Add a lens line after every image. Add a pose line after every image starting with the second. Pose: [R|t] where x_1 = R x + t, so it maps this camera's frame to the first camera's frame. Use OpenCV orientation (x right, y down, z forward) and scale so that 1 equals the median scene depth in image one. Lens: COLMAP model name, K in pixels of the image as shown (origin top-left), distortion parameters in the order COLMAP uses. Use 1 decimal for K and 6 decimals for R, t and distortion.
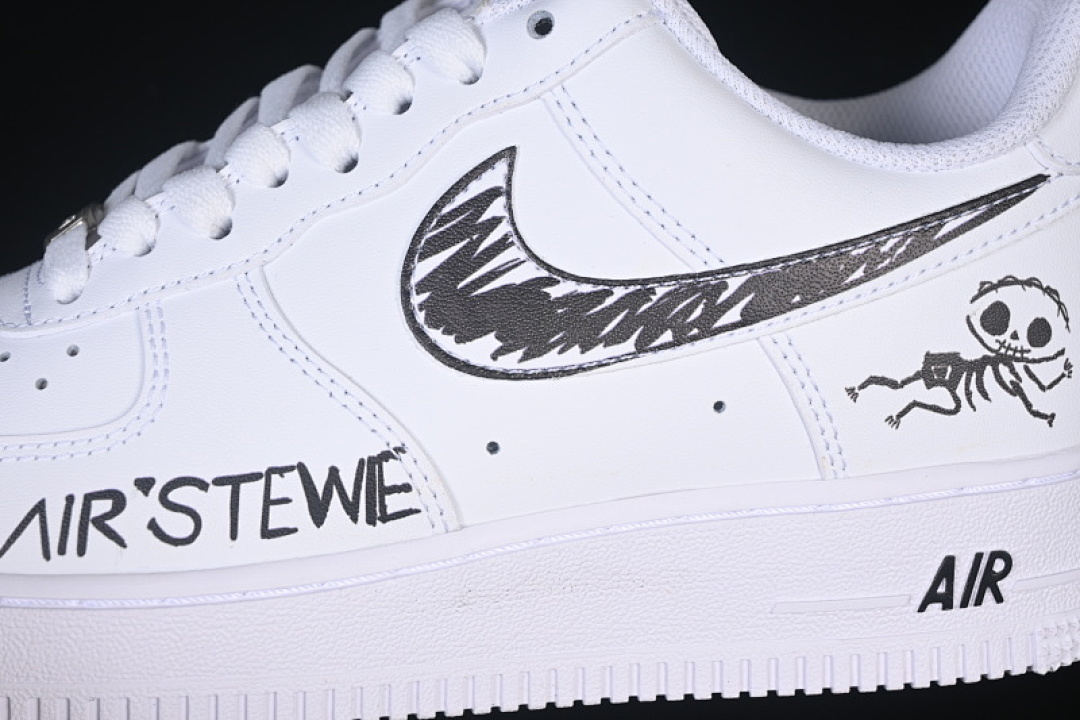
lens RADIAL K [[2393.4, 0, 571.9], [0, 2393.4, 360.0], [0, 0, 1]] dist [0.034328, 0.035820]
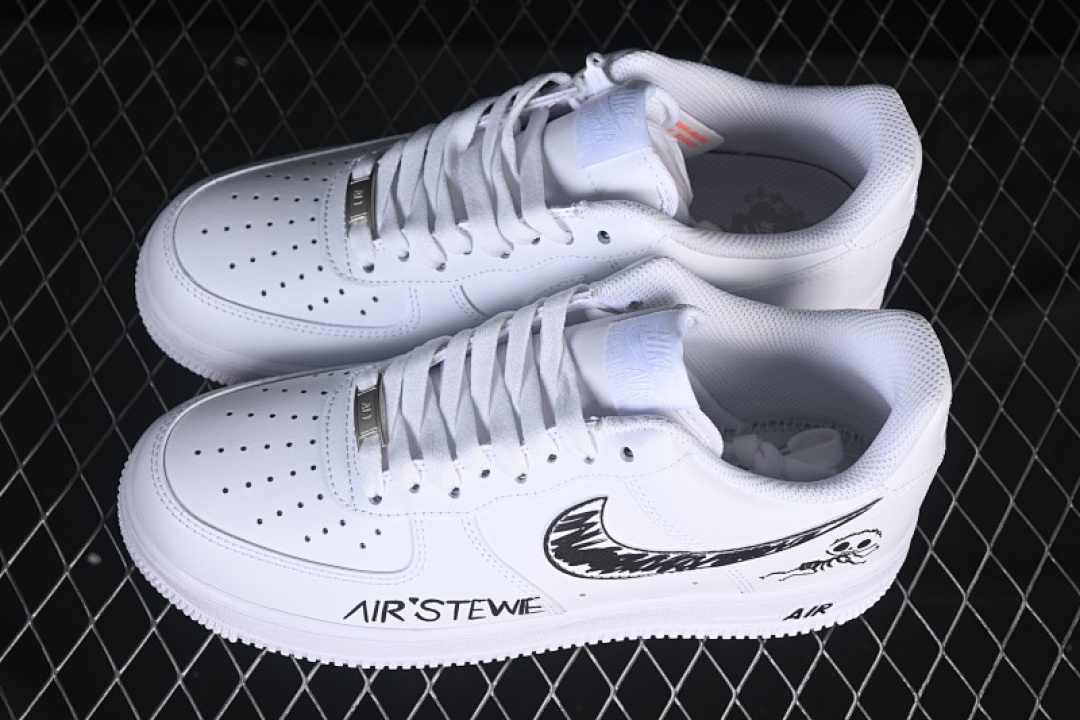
lens RADIAL K [[2393.4, 0, 571.9], [0, 2393.4, 360.0], [0, 0, 1]] dist [0.034328, 0.035820]
pose [[0.995292, 0.091875, 0.030881, -0.123646], [-0.084913, 0.672871, 0.734870, -1.604601], [0.046738, -0.734032, 0.677505, -0.243113]]
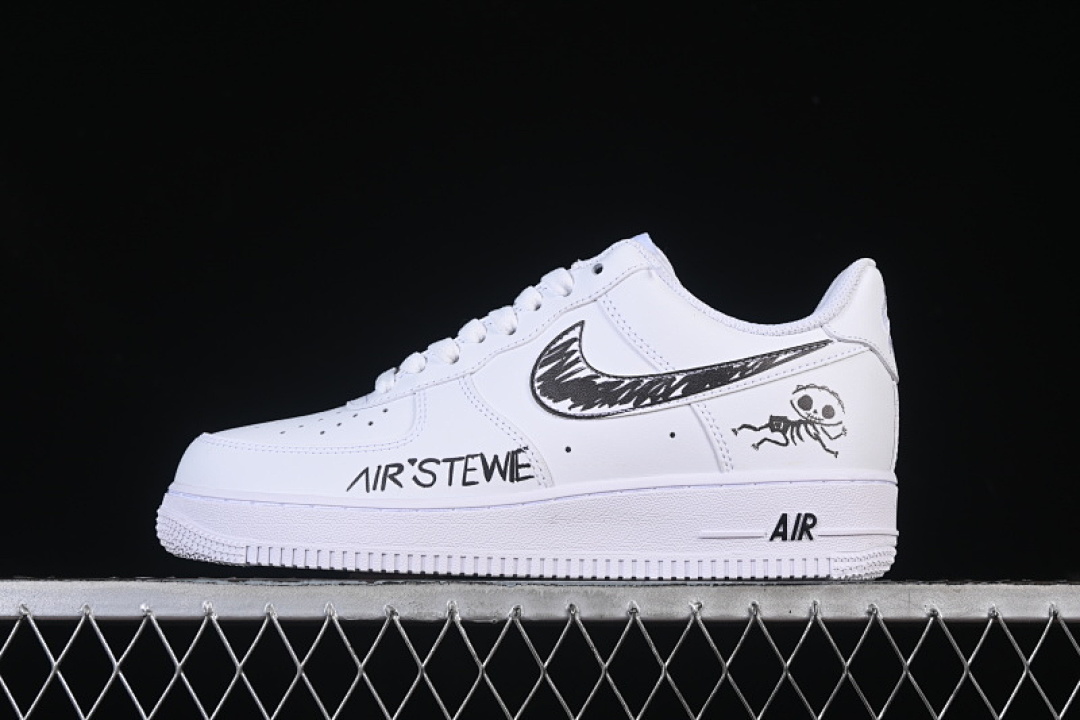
lens RADIAL K [[2393.4, 0, 571.9], [0, 2393.4, 360.0], [0, 0, 1]] dist [0.034328, 0.035820]
pose [[0.989665, 0.001859, -0.143388, 0.286672], [-0.040407, 0.963013, -0.266410, 0.544536], [0.137589, 0.269450, 0.953135, -1.125119]]
